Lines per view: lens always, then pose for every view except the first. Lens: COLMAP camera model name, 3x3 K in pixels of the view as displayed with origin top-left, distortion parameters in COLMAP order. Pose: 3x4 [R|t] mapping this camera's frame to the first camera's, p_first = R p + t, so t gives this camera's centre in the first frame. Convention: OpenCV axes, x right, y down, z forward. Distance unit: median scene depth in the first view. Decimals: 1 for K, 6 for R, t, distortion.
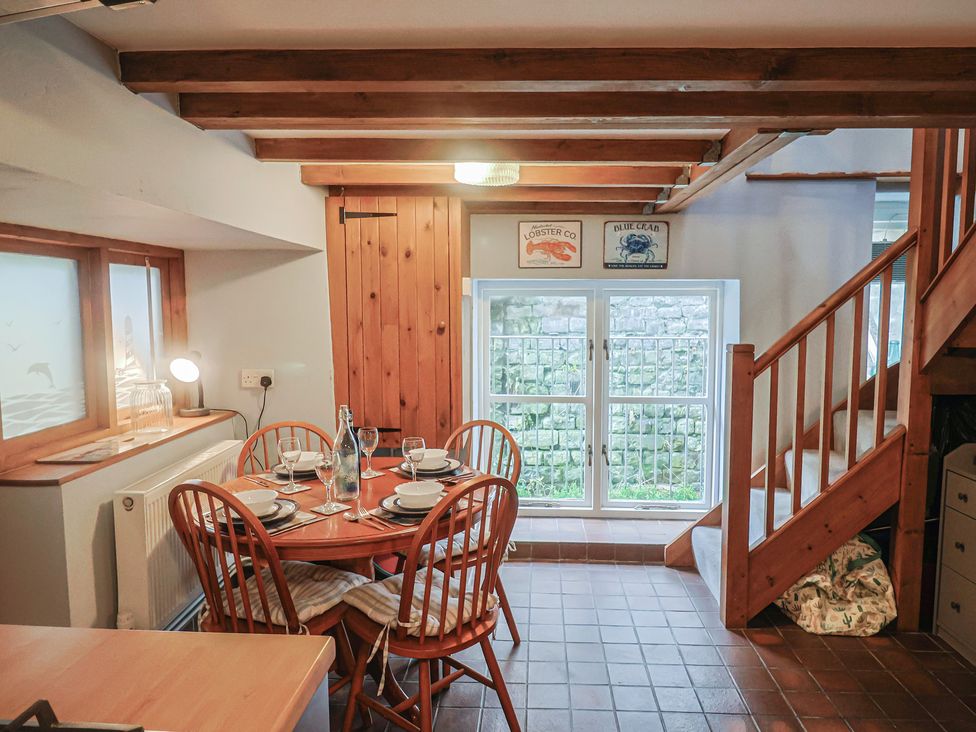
lens RADIAL K [[666.9, 0, 491.6], [0, 666.9, 365.1], [0, 0, 1]] dist [-0.002306, 0.002570]
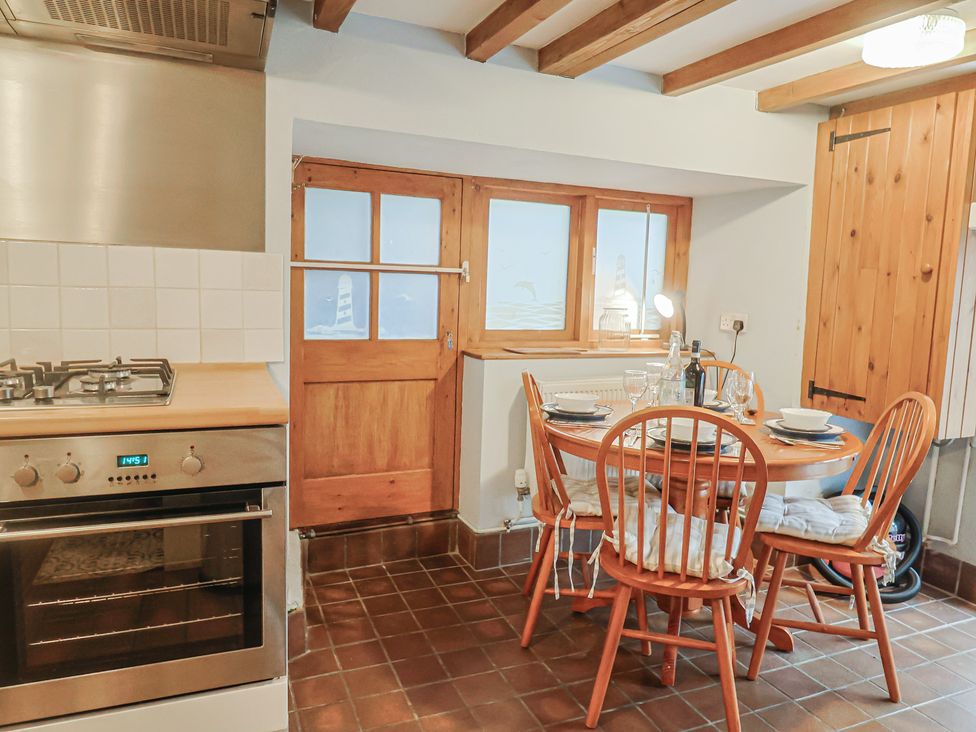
lens RADIAL K [[680.1, 0, 493.4], [0, 680.1, 367.7], [0, 0, 1]] dist [-0.026494, 0.002454]
pose [[0.445549, 0.127595, -0.886118, 0.392209], [-0.117247, 0.989583, 0.083540, 0.044871], [0.887547, 0.066673, 0.455867, 0.229586]]
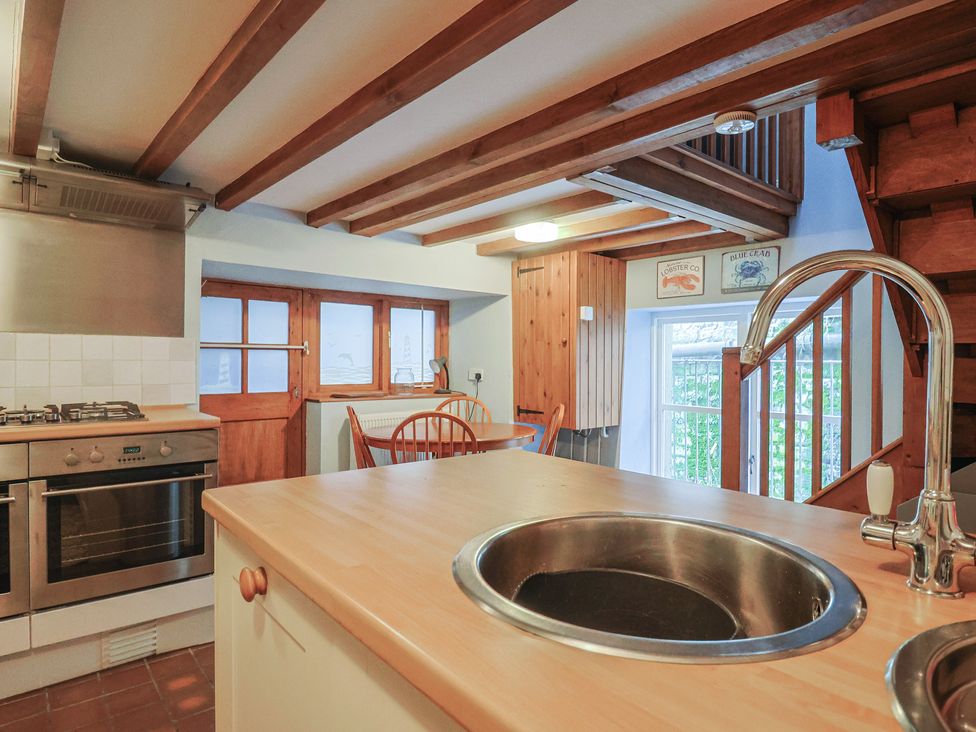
lens RADIAL K [[567.8, 0, 497.0], [0, 567.8, 360.9], [0, 0, 1]] dist [-0.004156, -0.000759]
pose [[0.697116, 0.005762, -0.716936, 0.696364], [-0.073914, 0.995217, -0.063872, 0.072351], [0.713139, 0.097518, 0.694207, 0.058207]]
